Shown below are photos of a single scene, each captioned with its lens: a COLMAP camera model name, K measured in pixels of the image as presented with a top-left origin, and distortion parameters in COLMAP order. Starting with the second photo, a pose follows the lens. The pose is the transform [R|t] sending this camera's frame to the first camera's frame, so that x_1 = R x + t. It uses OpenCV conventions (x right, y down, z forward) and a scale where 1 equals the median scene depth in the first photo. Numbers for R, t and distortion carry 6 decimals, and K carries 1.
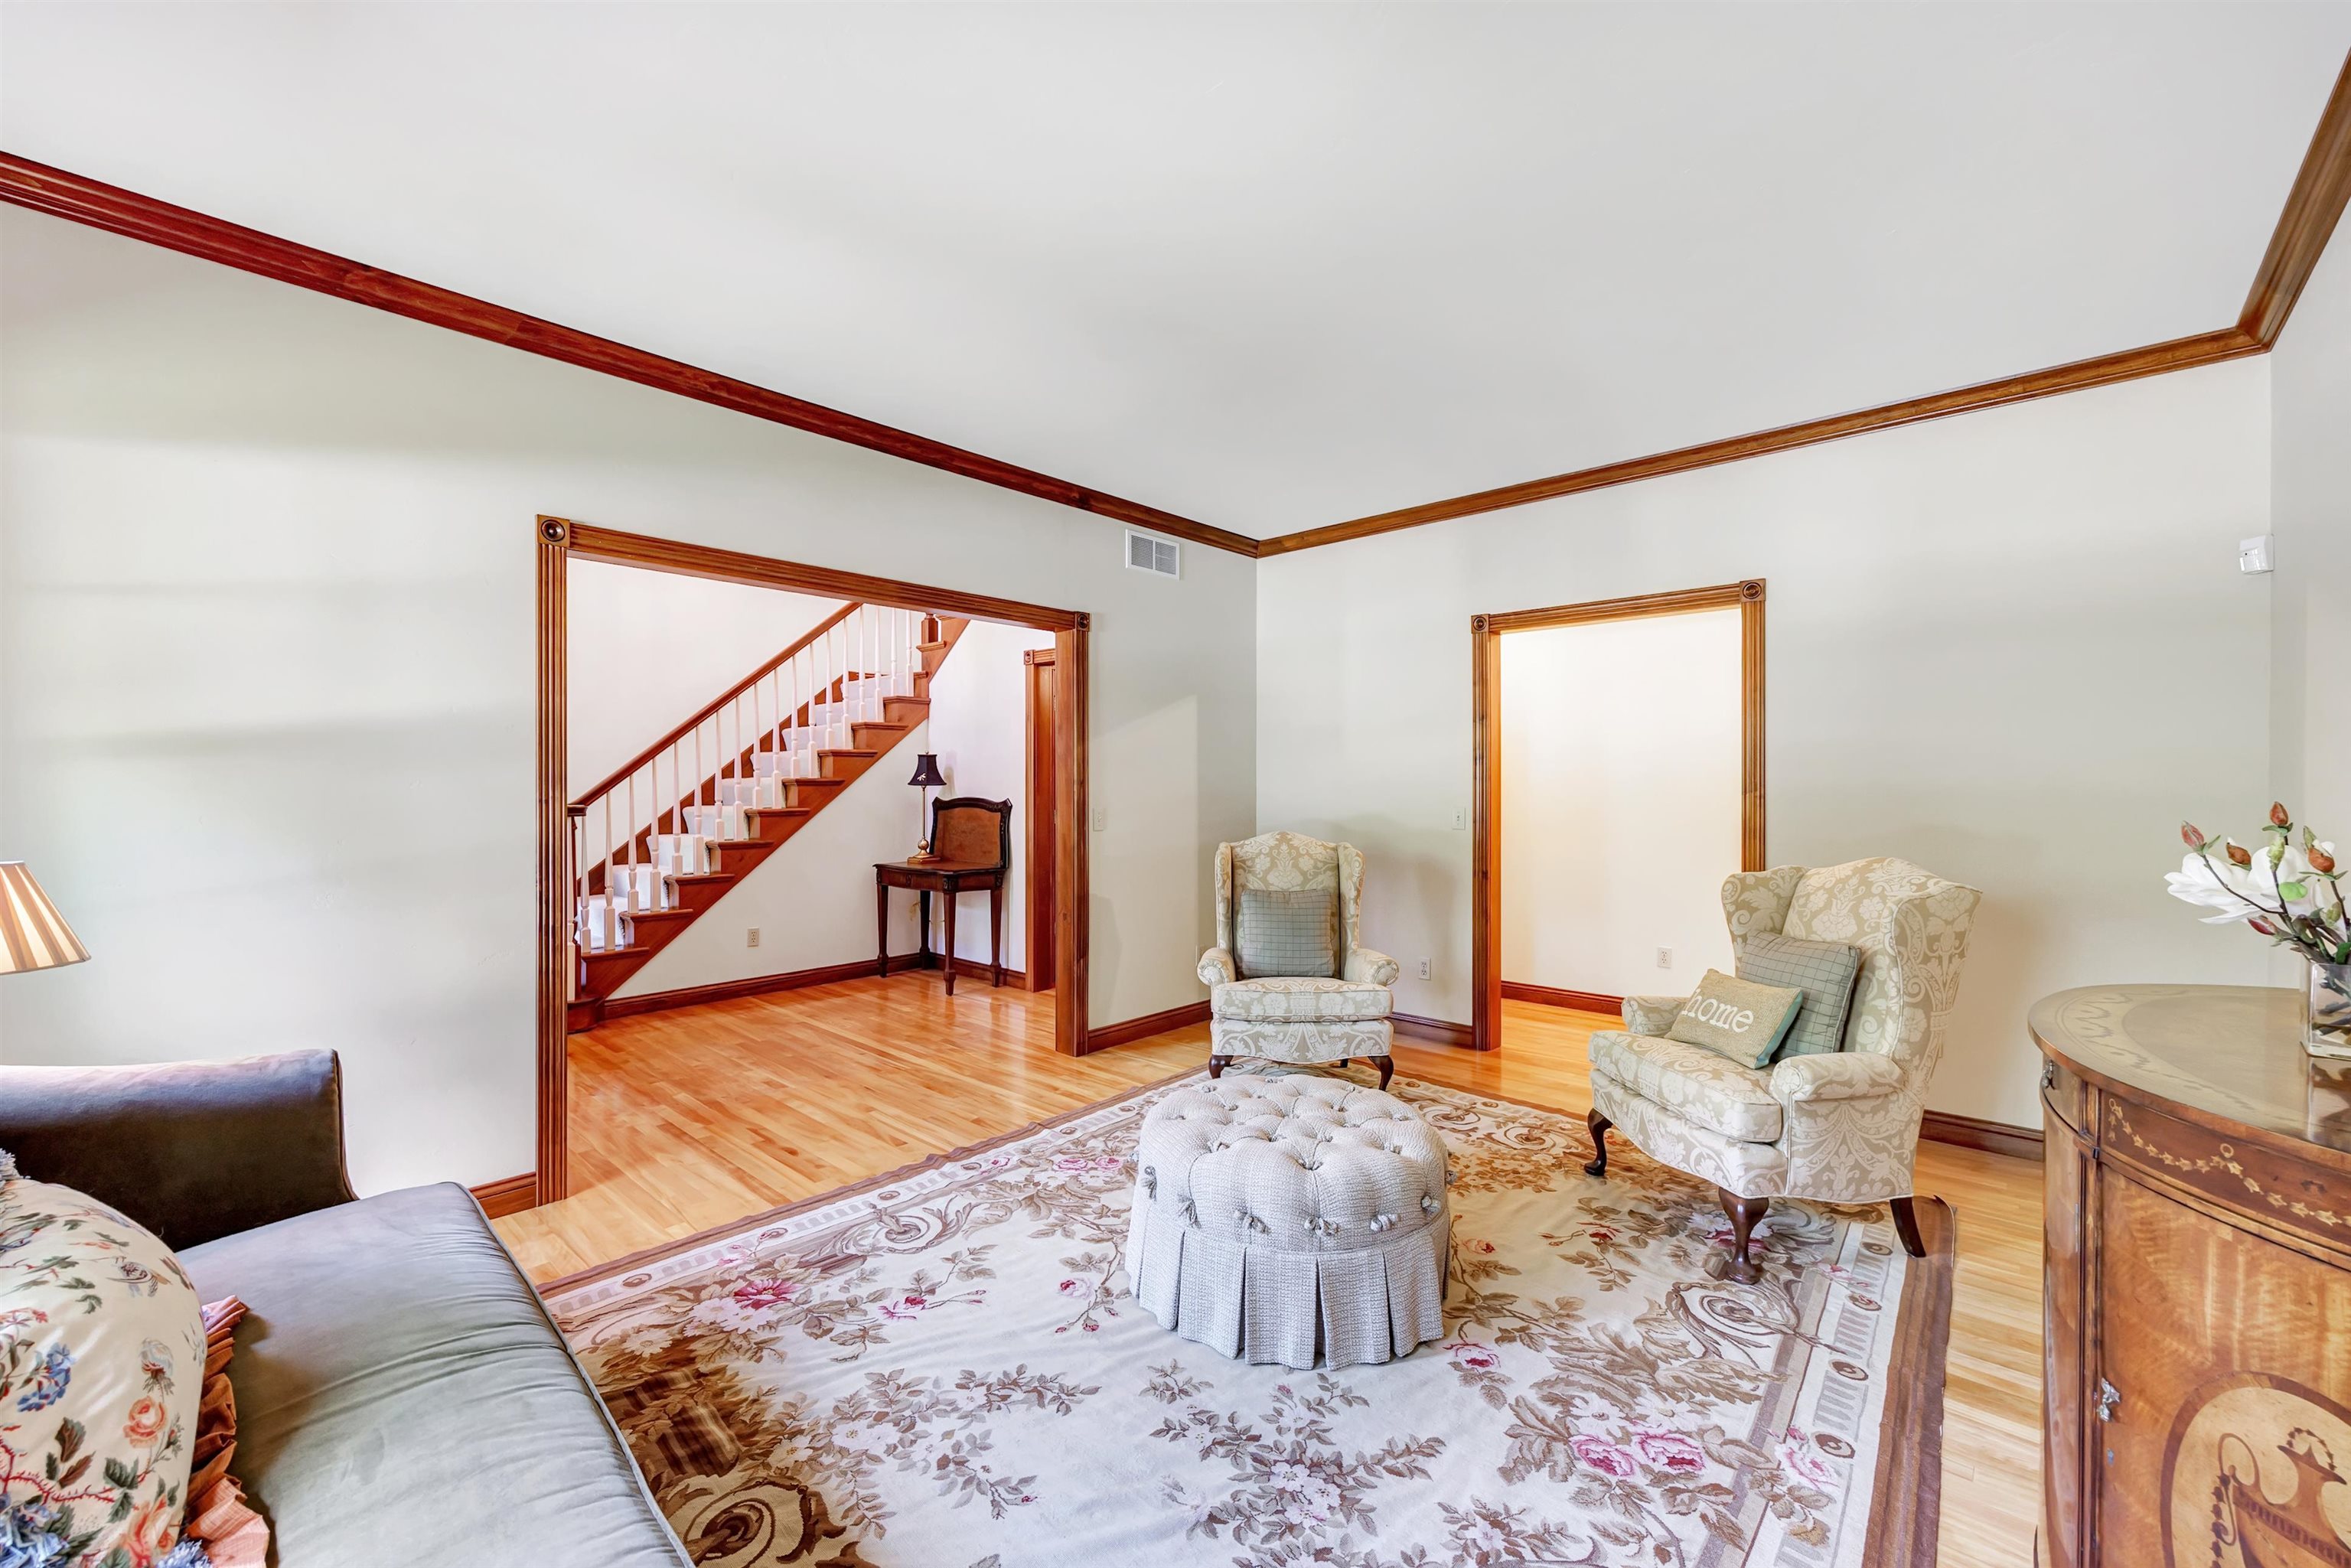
lens RADIAL K [[943.2, 0, 1175.5], [0, 943.2, 784.0], [0, 0, 1]] dist [-0.000023, -0.000073]
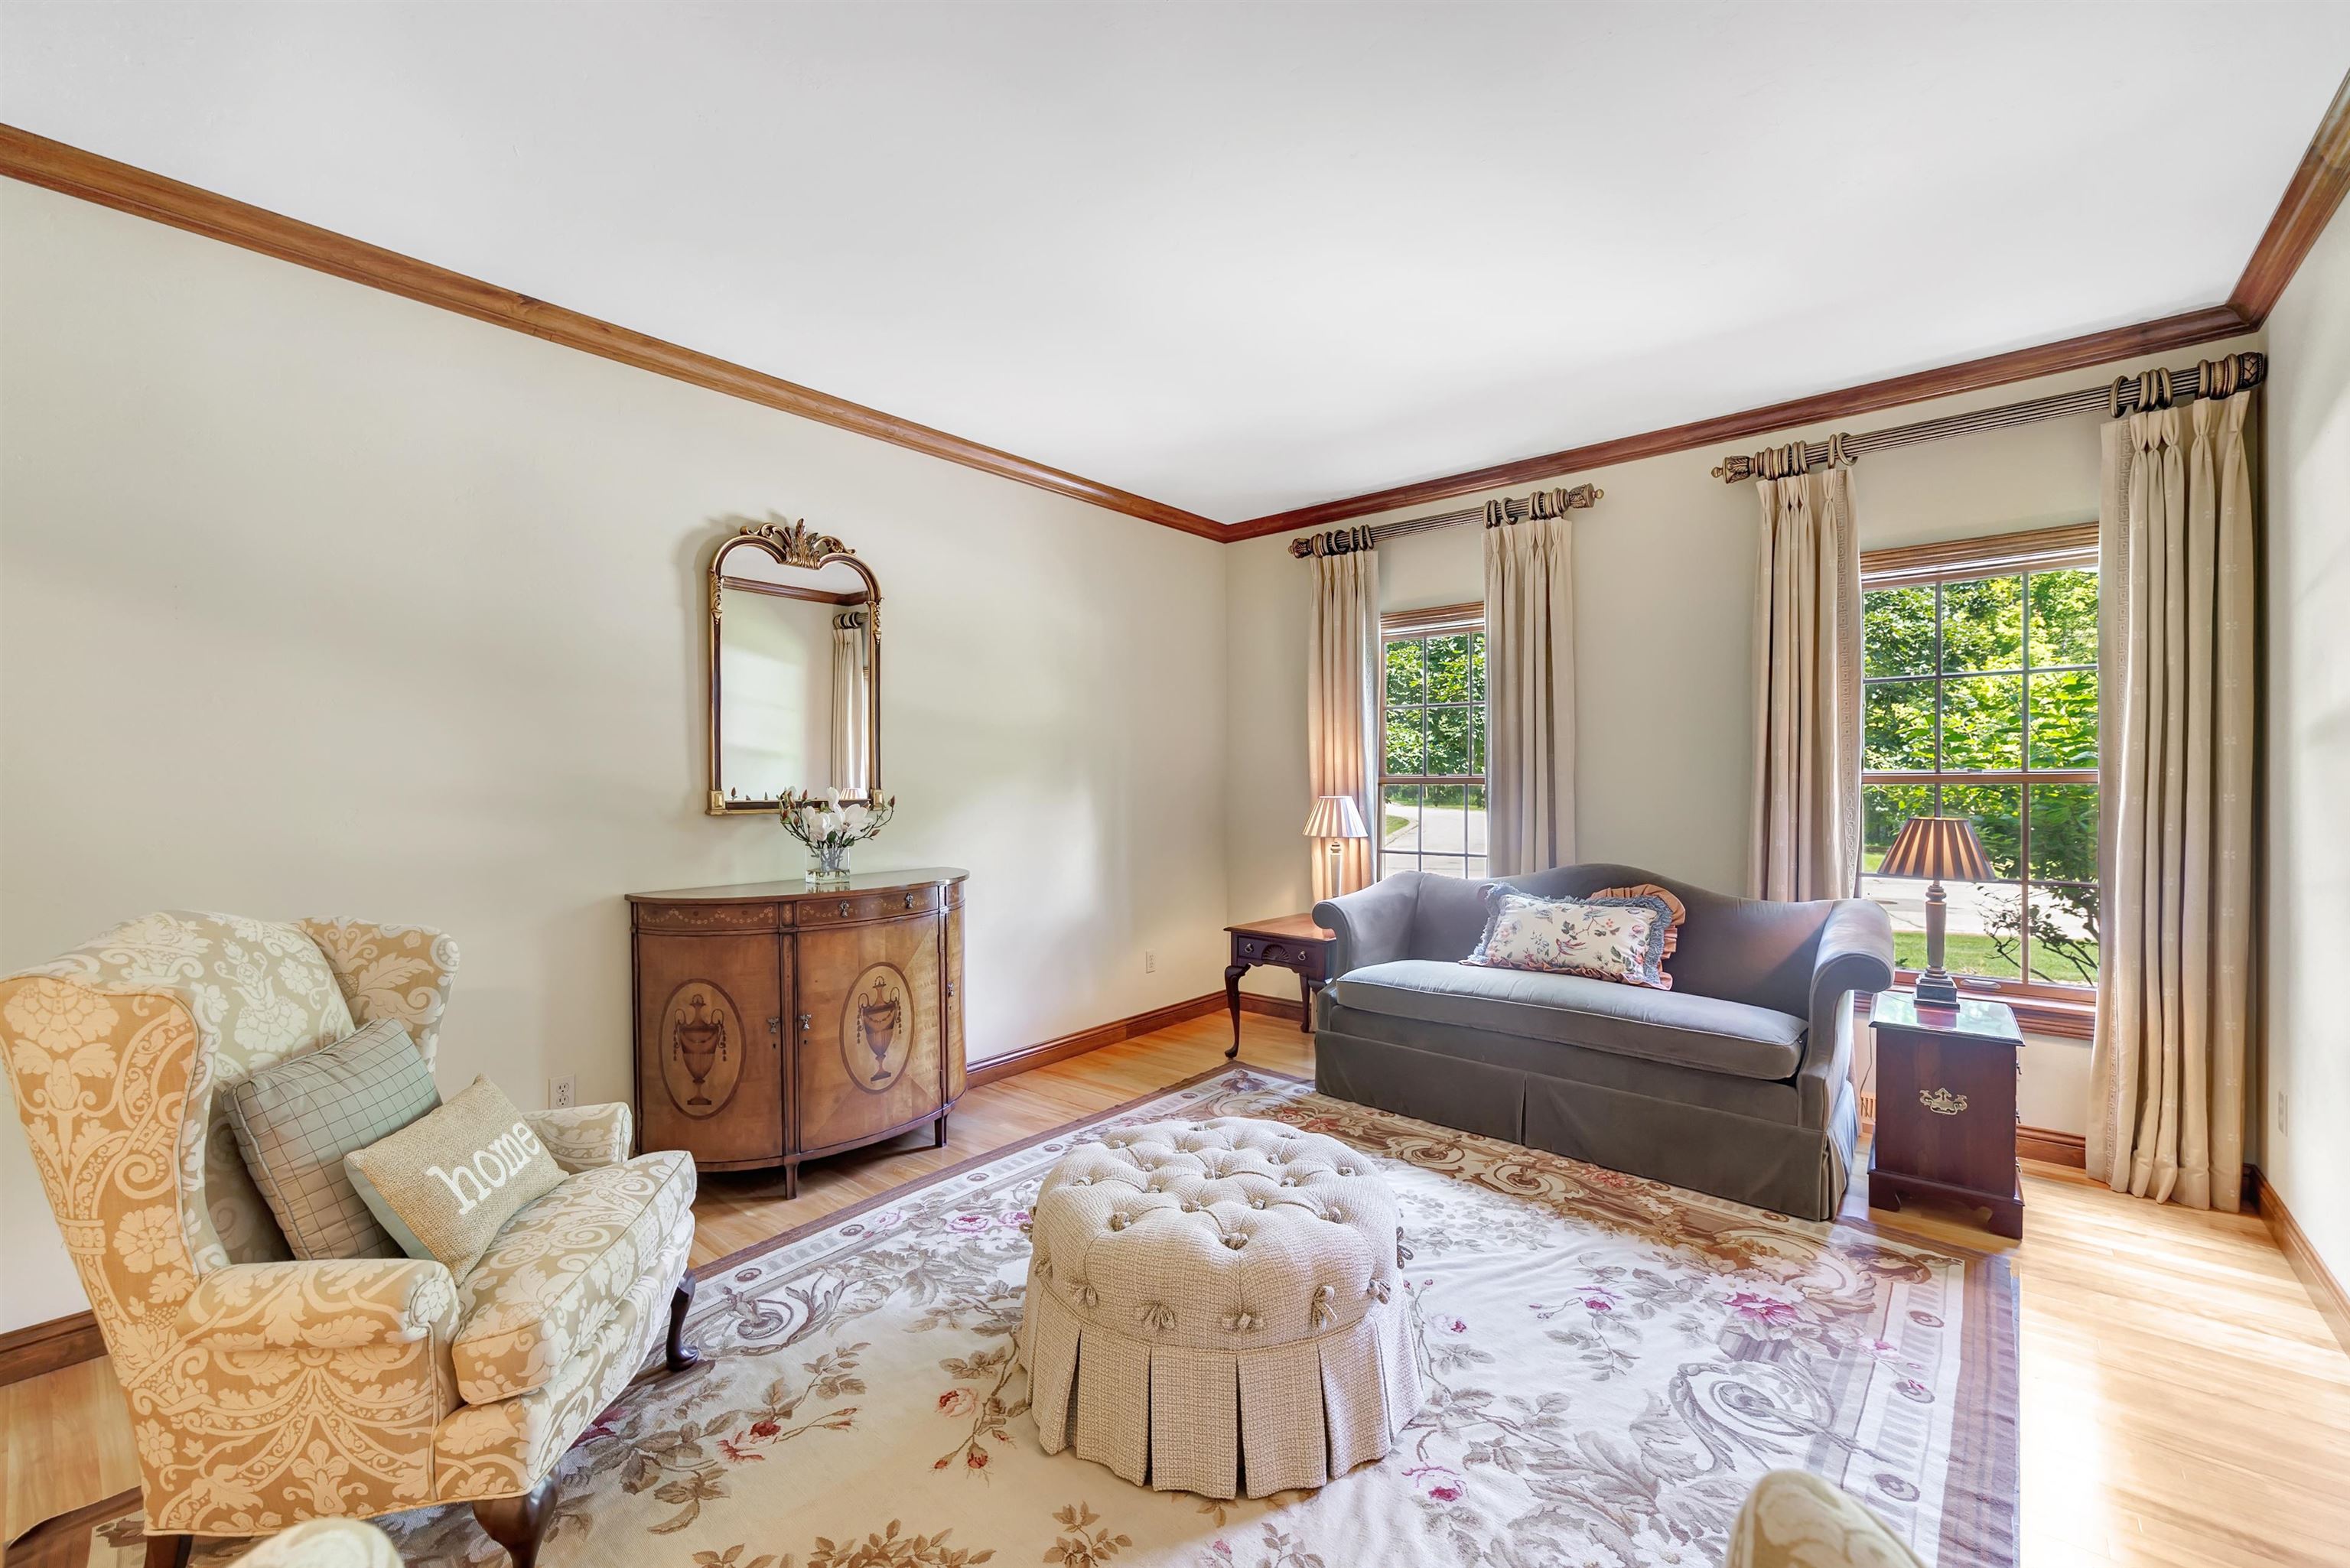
lens RADIAL K [[942.8, 0, 1175.0], [0, 942.8, 784.0], [0, 0, 1]] dist [-0.000023, -0.000073]
pose [[-0.998920, 0.003231, -0.046355, 0.202565], [0.003070, 0.999989, 0.003546, 0.001757], [0.046366, 0.003400, -0.998919, 1.930547]]
